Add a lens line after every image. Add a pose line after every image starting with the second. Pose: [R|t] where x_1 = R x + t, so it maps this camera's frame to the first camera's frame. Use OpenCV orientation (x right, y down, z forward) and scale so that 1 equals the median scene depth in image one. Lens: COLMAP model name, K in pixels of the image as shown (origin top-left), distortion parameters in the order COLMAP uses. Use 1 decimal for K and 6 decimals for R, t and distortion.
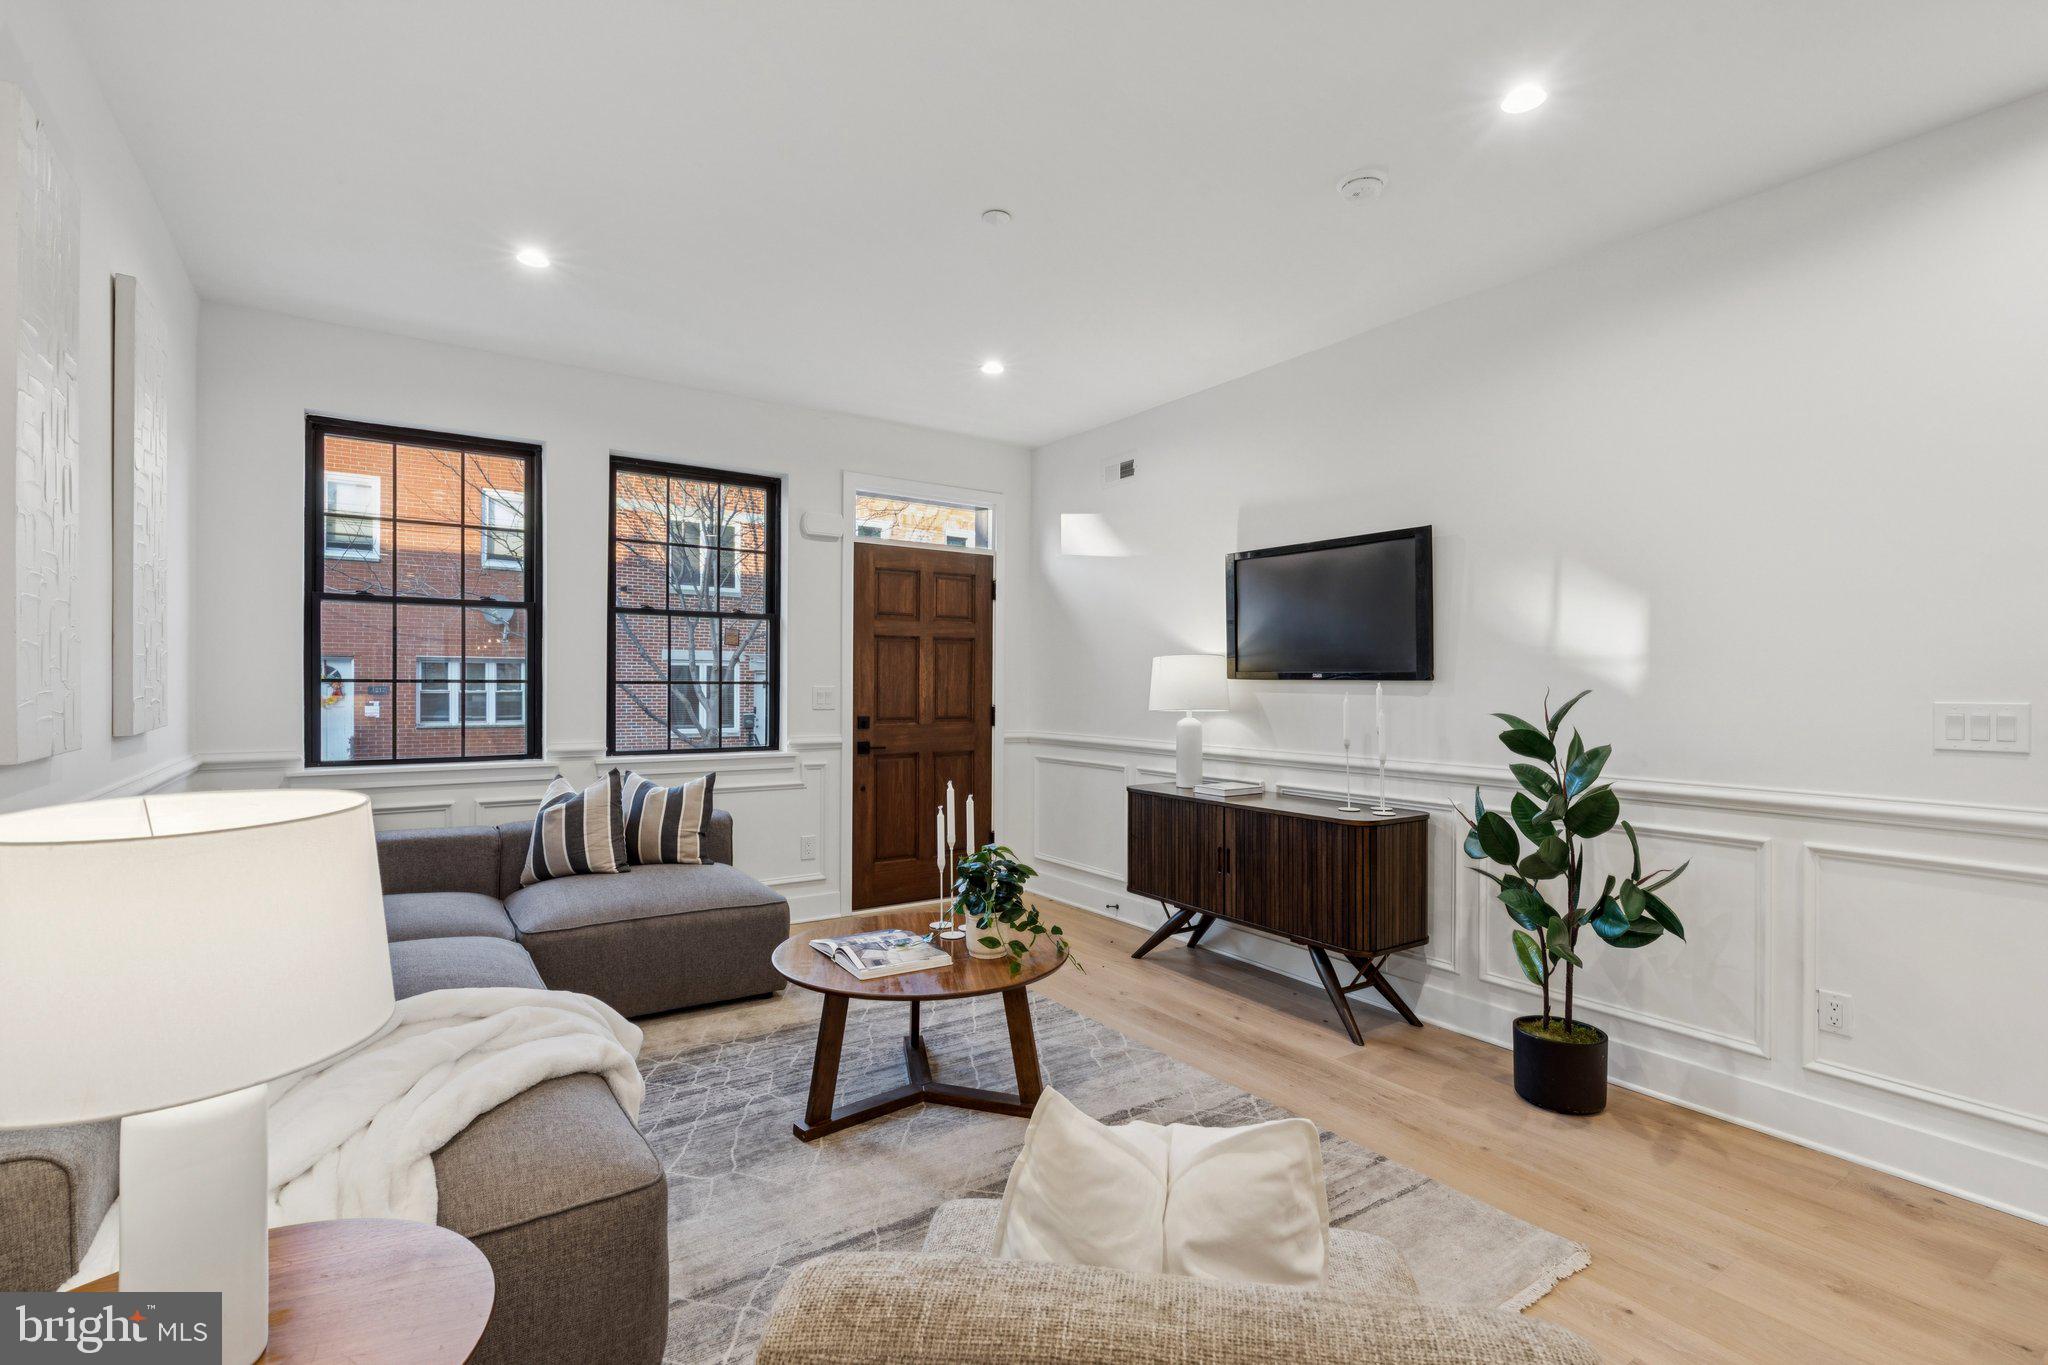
lens RADIAL K [[957.1, 0, 1057.1], [0, 957.1, 685.9], [0, 0, 1]] dist [0.001283, 0.000599]
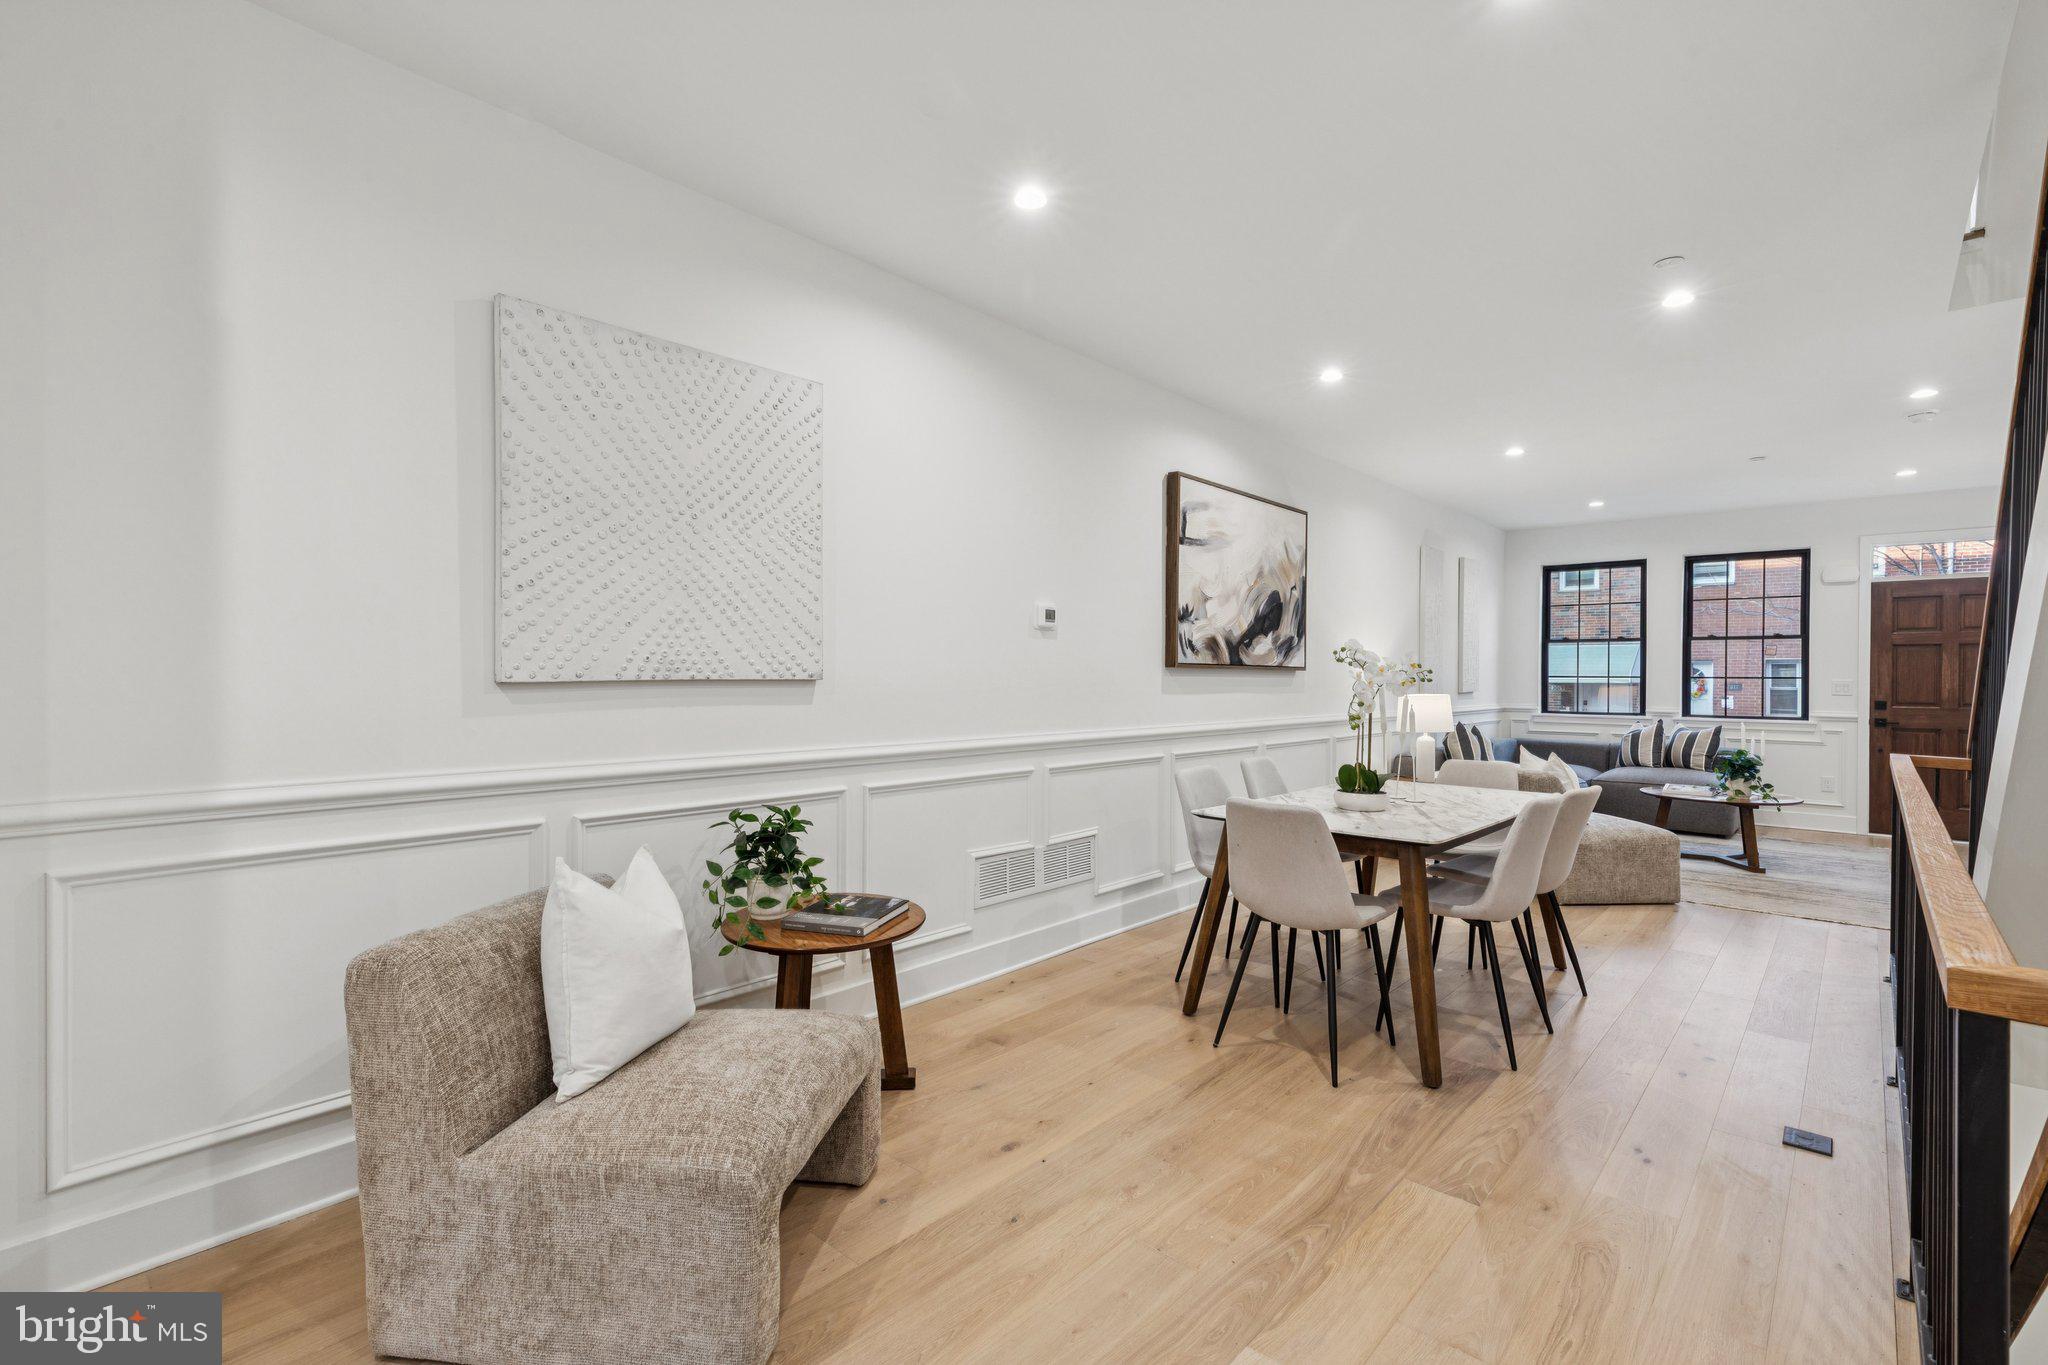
lens RADIAL K [[941.1, 0, 1031.2], [0, 941.1, 660.9], [0, 0, 1]] dist [0.005171, 0.000725]
pose [[0.234467, -0.019223, -0.971934, 0.909998], [-0.005644, 0.999761, -0.021135, 0.008810], [0.972108, 0.010441, 0.234302, -0.602846]]
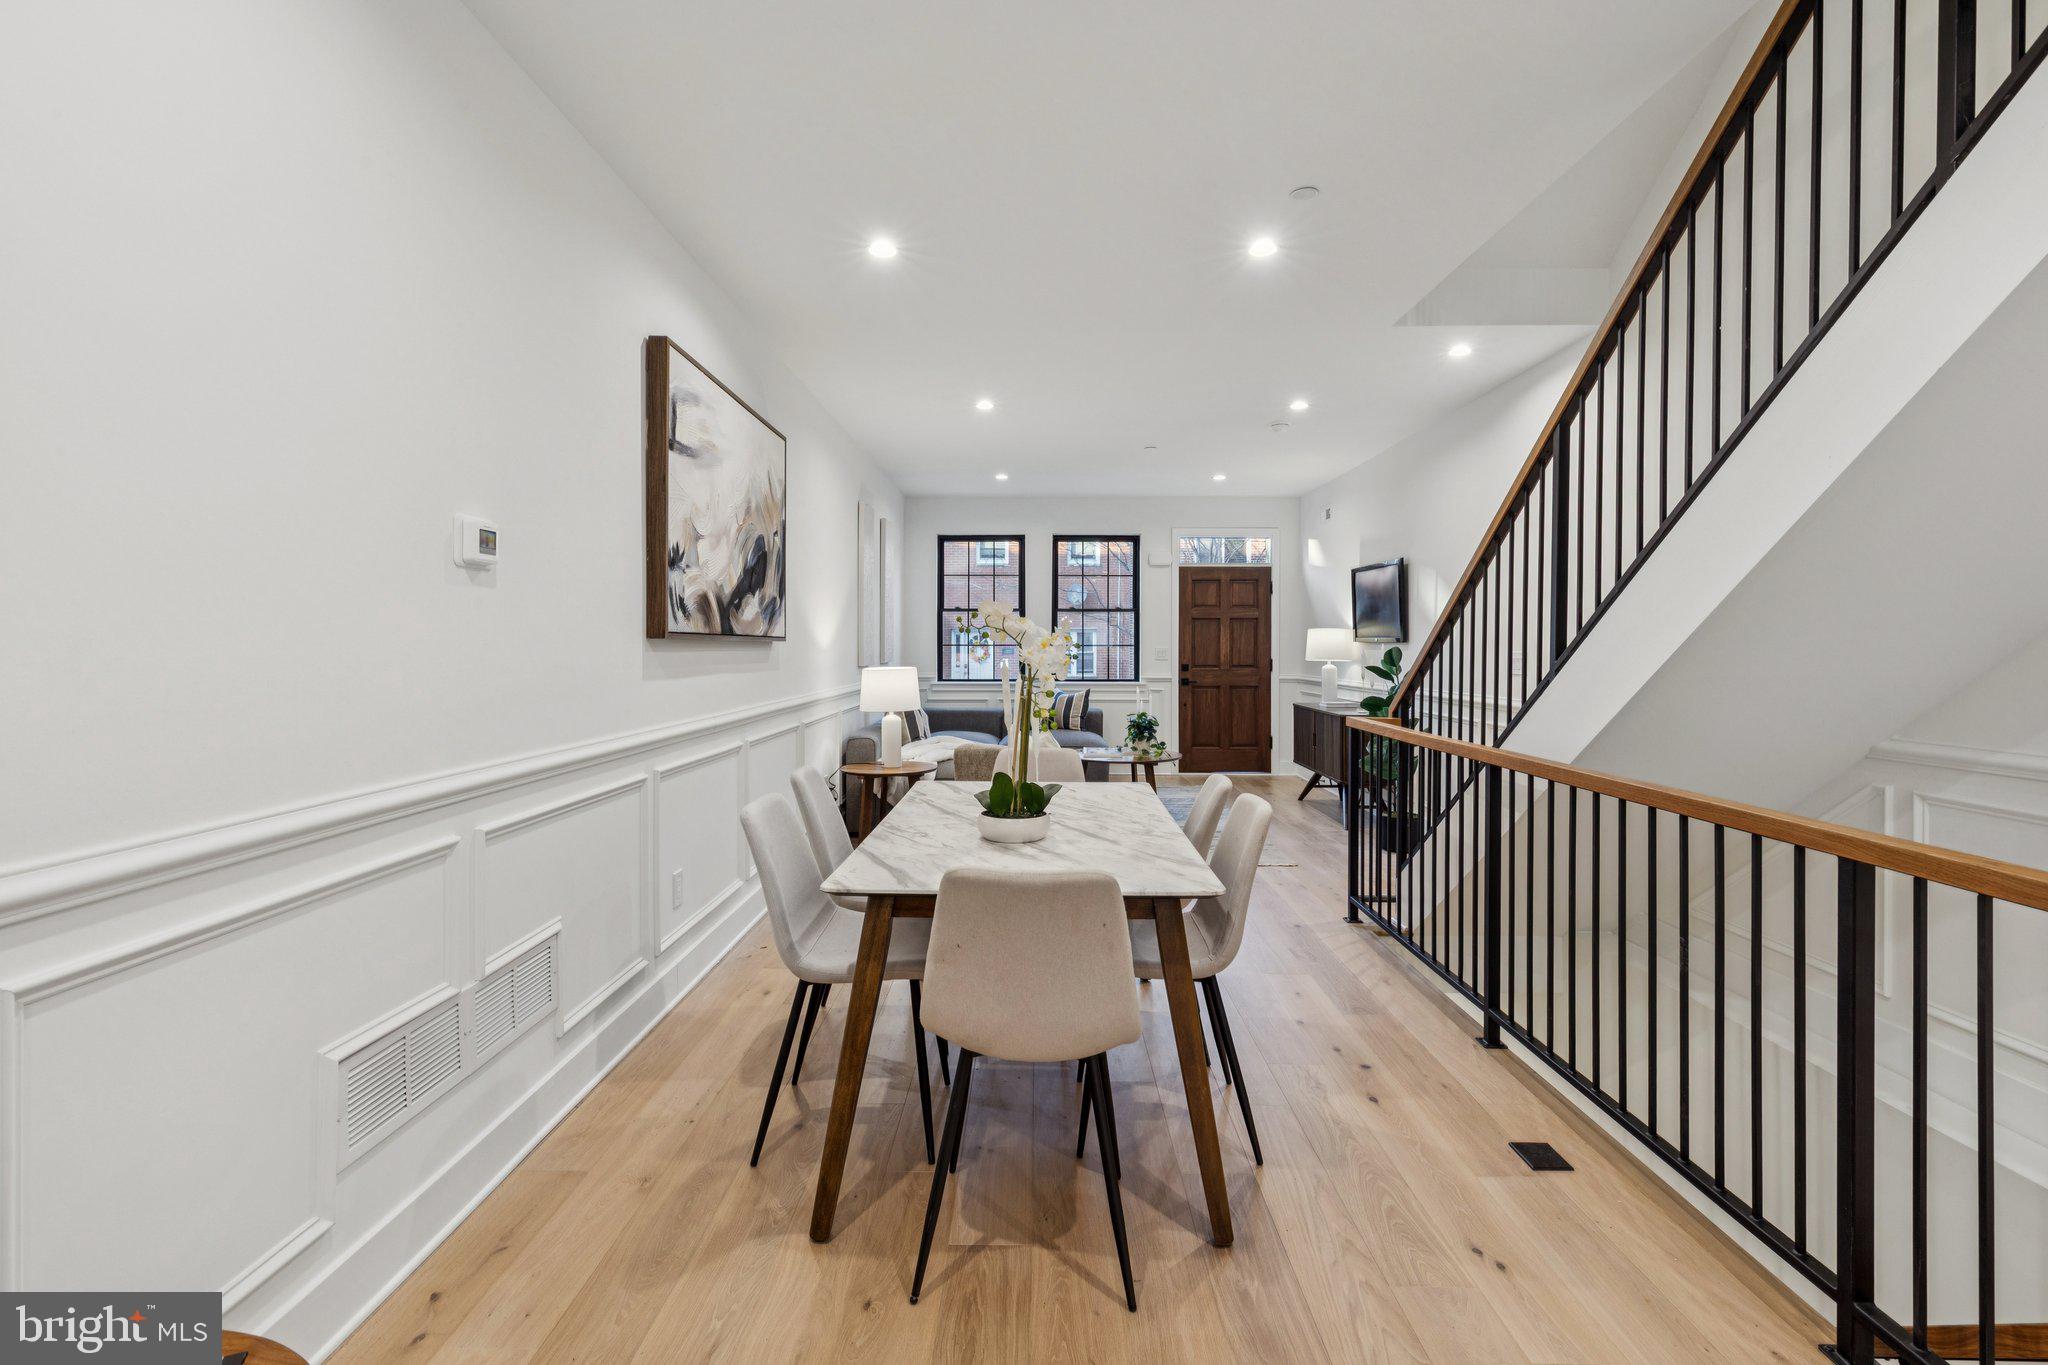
lens RADIAL K [[941.9, 0, 1034.9], [0, 941.9, 637.2], [0, 0, 1]] dist [-0.000431, 0.000048]
pose [[0.820644, -0.008250, -0.571380, 0.579091], [0.002106, 0.999933, -0.011413, 0.001209], [0.571435, 0.008163, 0.820607, -0.605515]]
